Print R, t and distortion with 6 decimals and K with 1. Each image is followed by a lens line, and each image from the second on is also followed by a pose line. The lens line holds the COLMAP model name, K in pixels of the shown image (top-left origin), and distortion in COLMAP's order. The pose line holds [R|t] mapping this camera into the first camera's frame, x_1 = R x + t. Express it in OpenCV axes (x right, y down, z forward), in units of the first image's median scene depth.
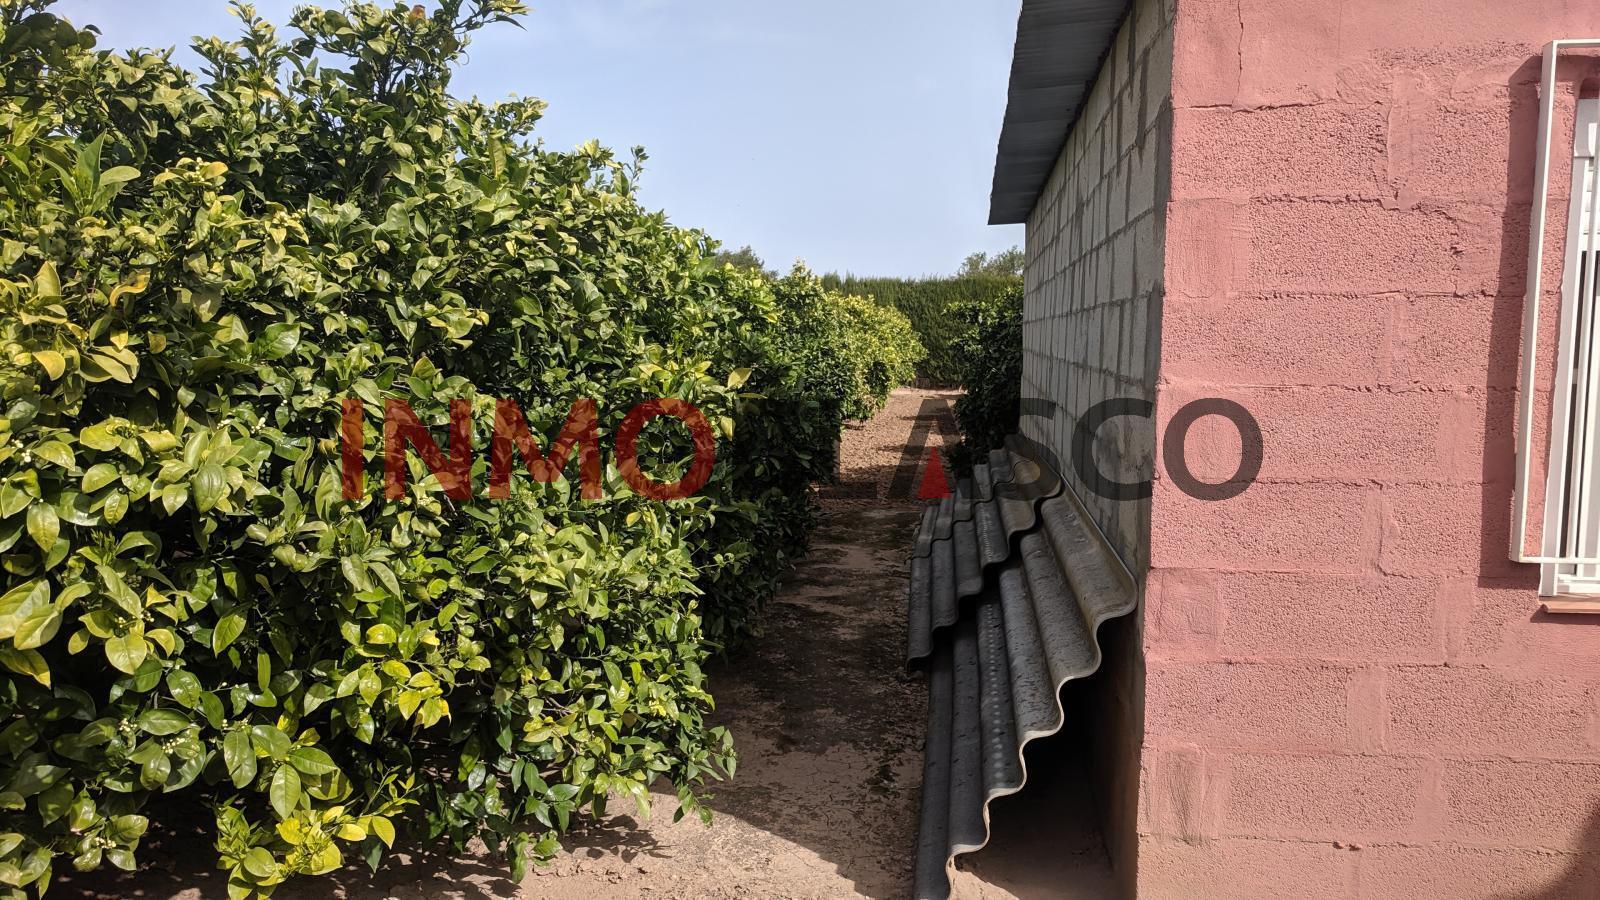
lens RADIAL K [[1205.6, 0, 794.1], [0, 1205.6, 446.8], [0, 0, 1]] dist [-0.000225, 0.005108]
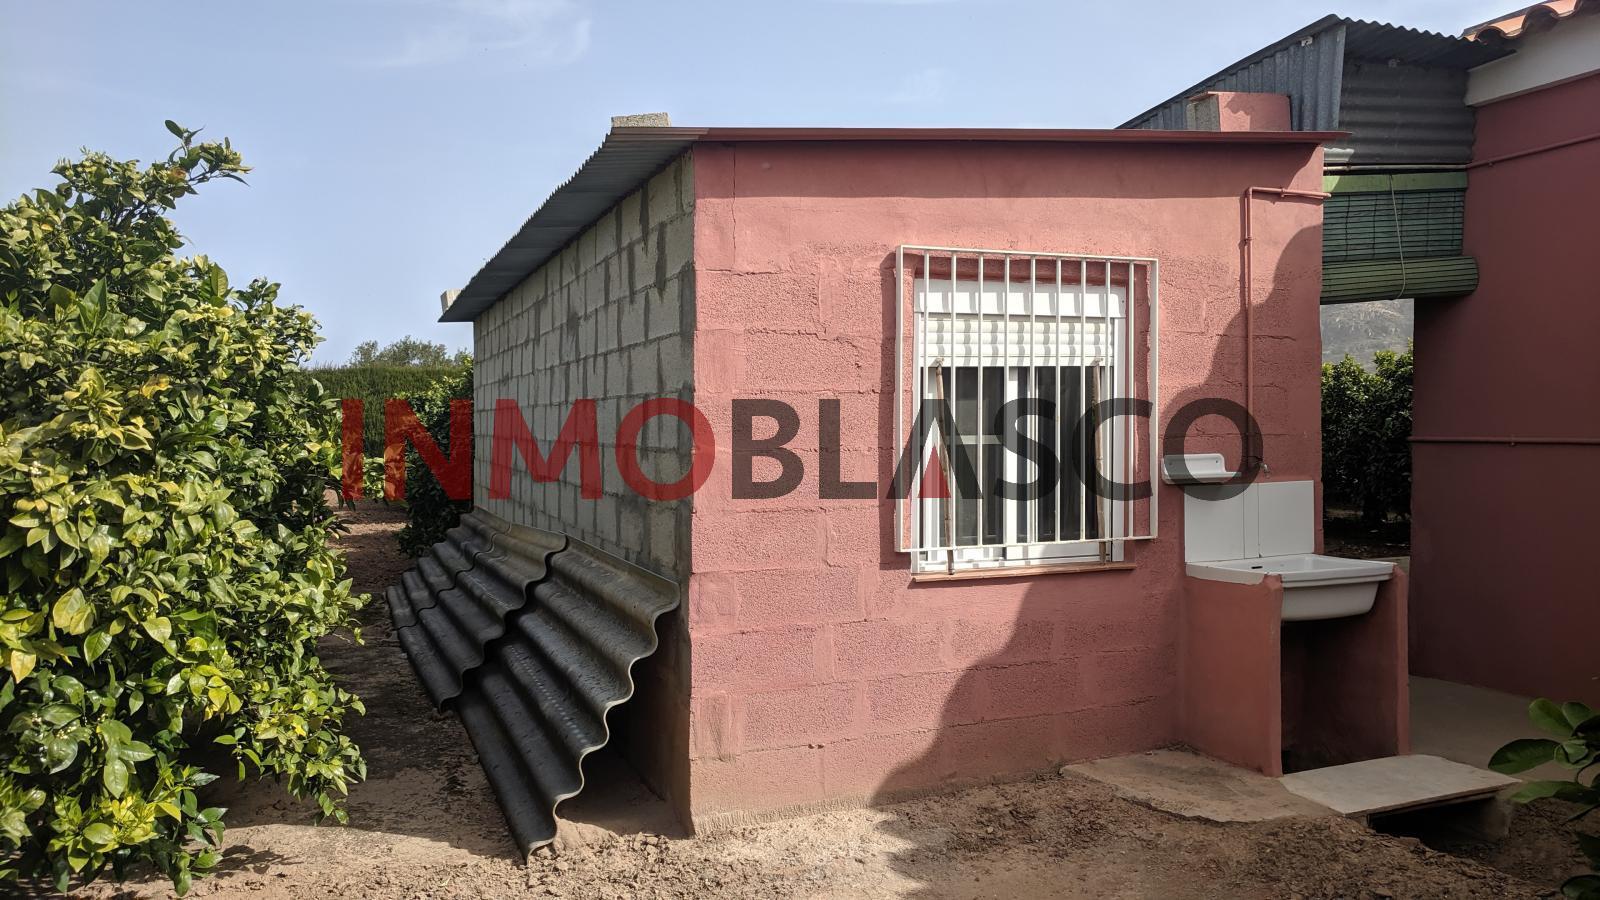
lens RADIAL K [[1205.6, 0, 794.1], [0, 1205.6, 446.8], [0, 0, 1]] dist [-0.000225, 0.005108]
pose [[0.876094, -0.017596, 0.481819, -0.307676], [0.052962, 0.996798, -0.059899, 0.040499], [-0.479222, 0.077995, 0.874221, -0.371012]]
